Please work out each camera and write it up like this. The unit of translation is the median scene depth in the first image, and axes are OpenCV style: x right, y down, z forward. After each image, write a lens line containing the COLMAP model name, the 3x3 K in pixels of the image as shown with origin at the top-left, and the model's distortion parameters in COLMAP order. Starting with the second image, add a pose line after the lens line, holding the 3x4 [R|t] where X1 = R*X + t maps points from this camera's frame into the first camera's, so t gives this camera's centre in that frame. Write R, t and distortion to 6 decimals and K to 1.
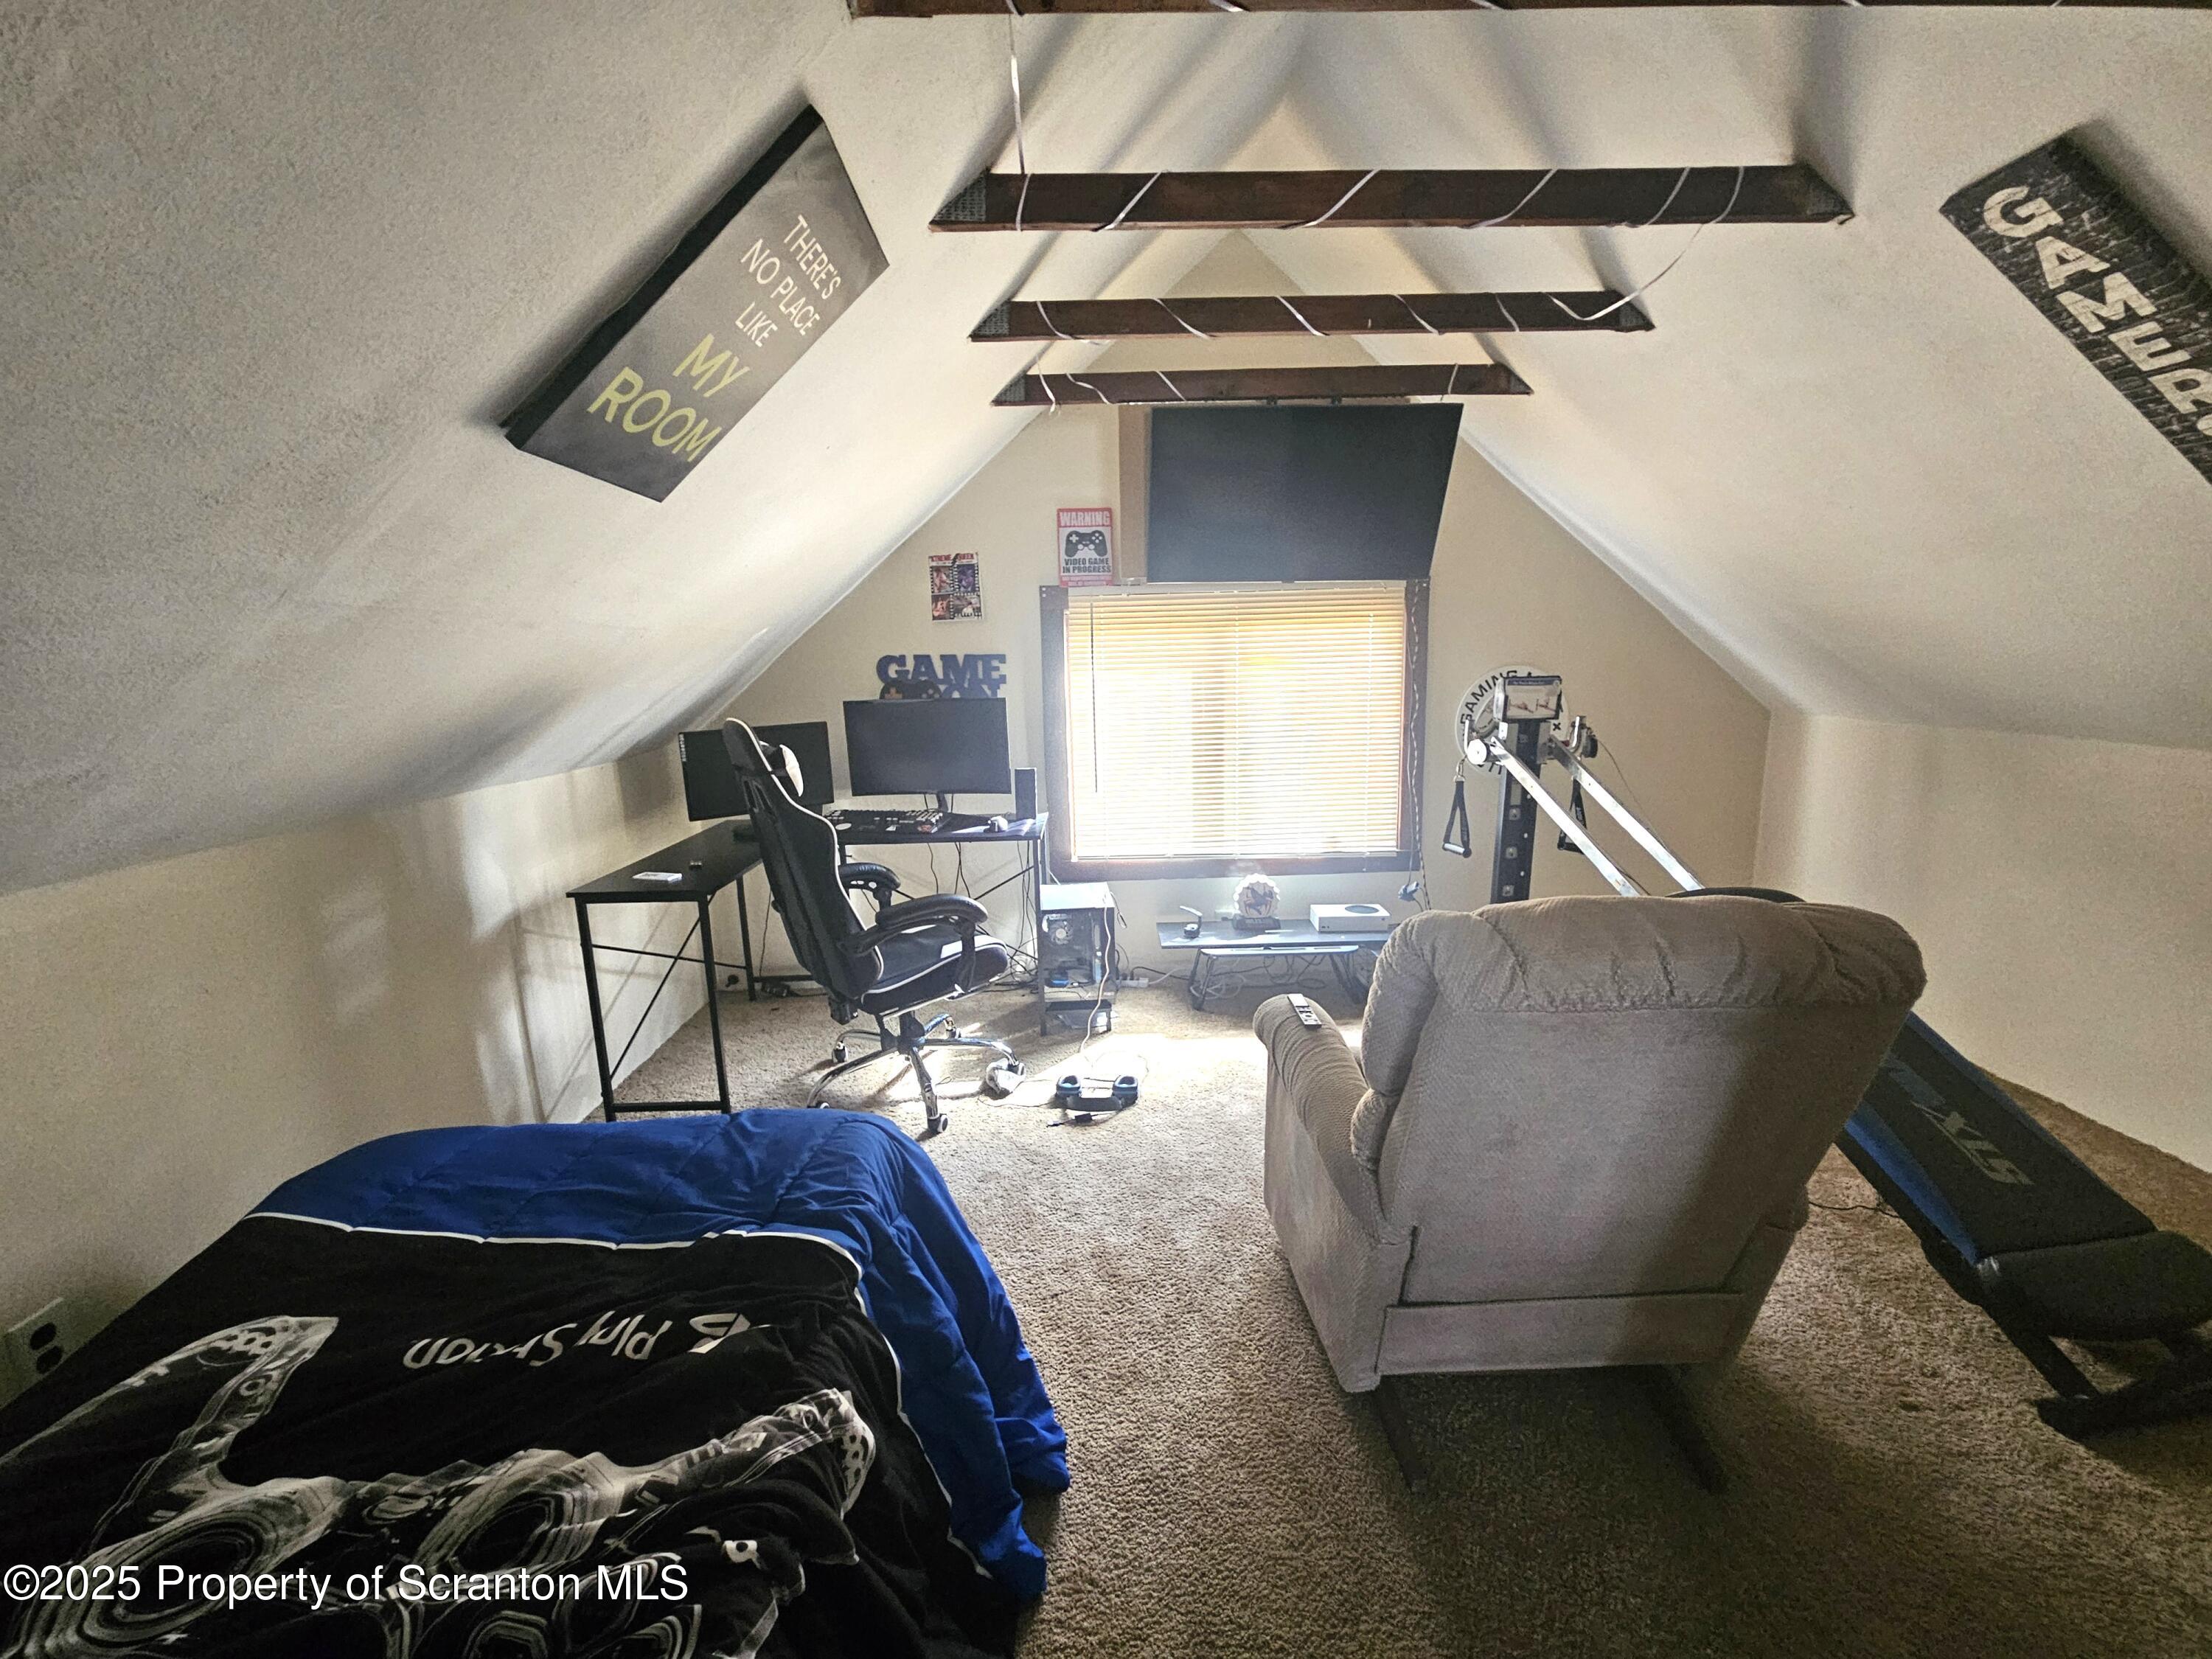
lens RADIAL K [[904.4, 0, 1105.8], [0, 904.4, 827.4], [0, 0, 1]] dist [0.001206, 0.000331]
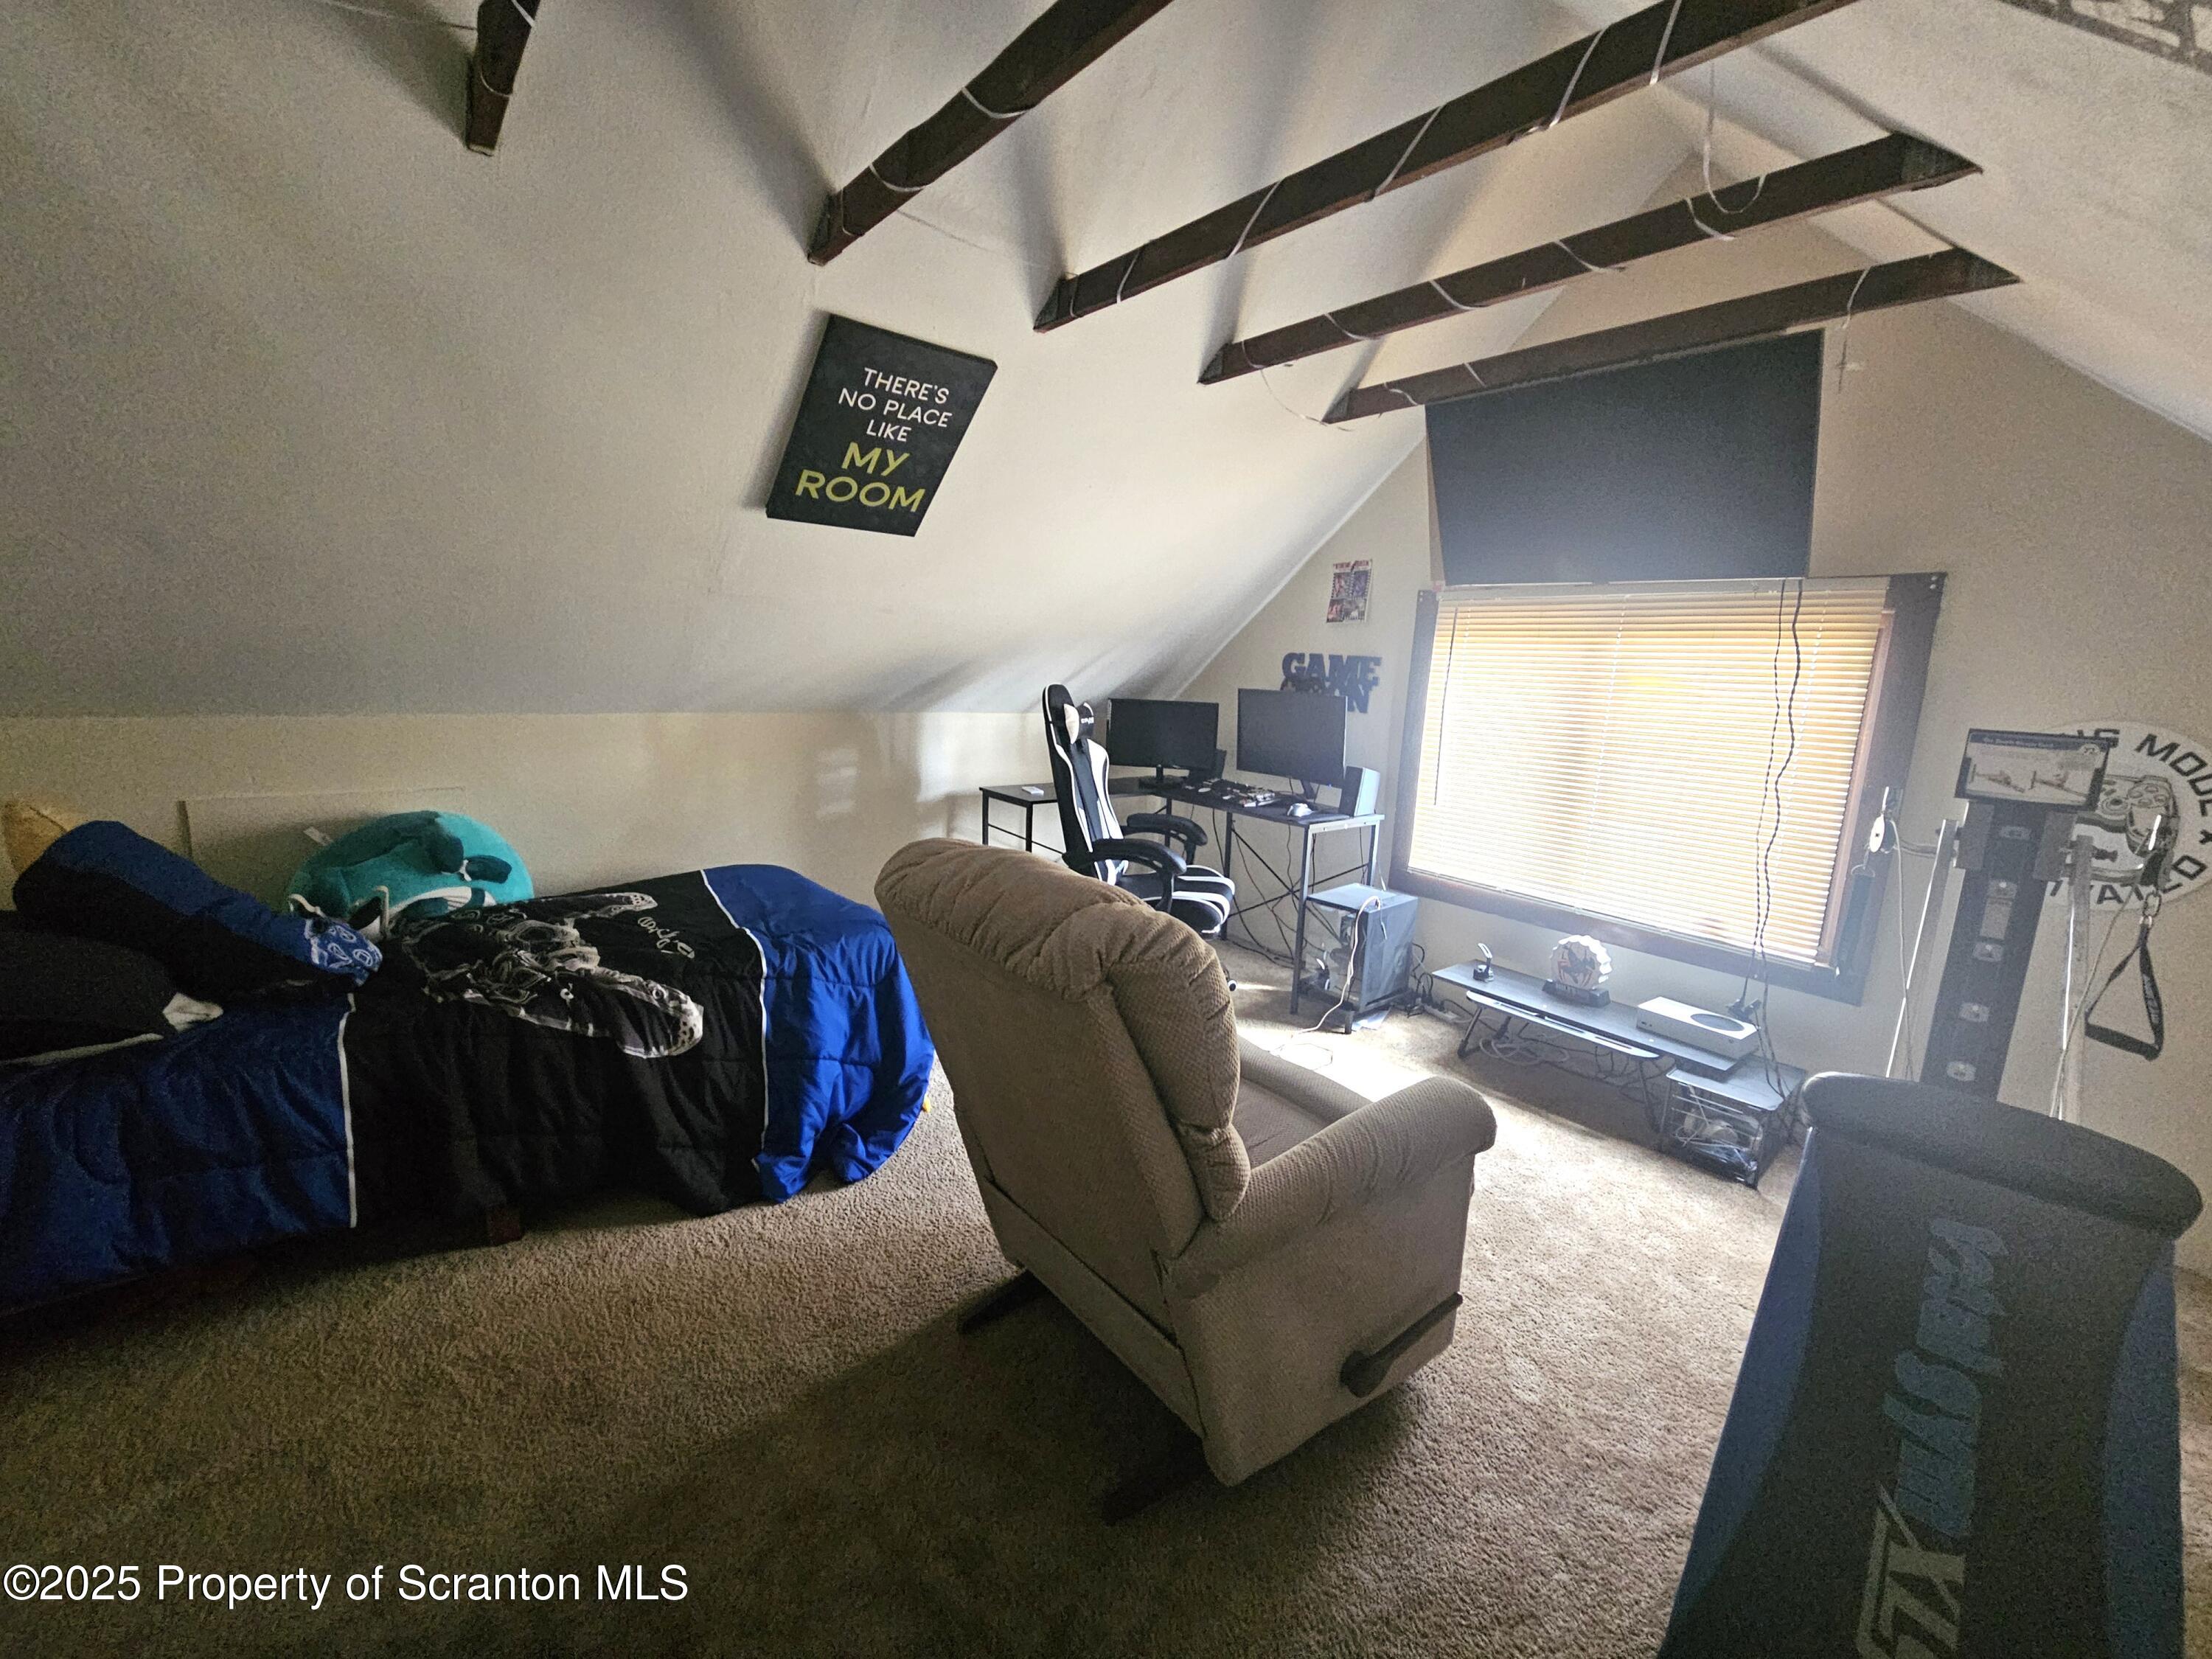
lens RADIAL K [[904.4, 0, 1109.6], [0, 904.4, 827.3], [0, 0, 1]] dist [0.001206, 0.000331]
pose [[0.614524, 0.195148, -0.764380, 0.531273], [-0.205623, 0.975052, 0.083623, -0.025702], [0.761630, 0.105786, 0.639320, 0.130774]]
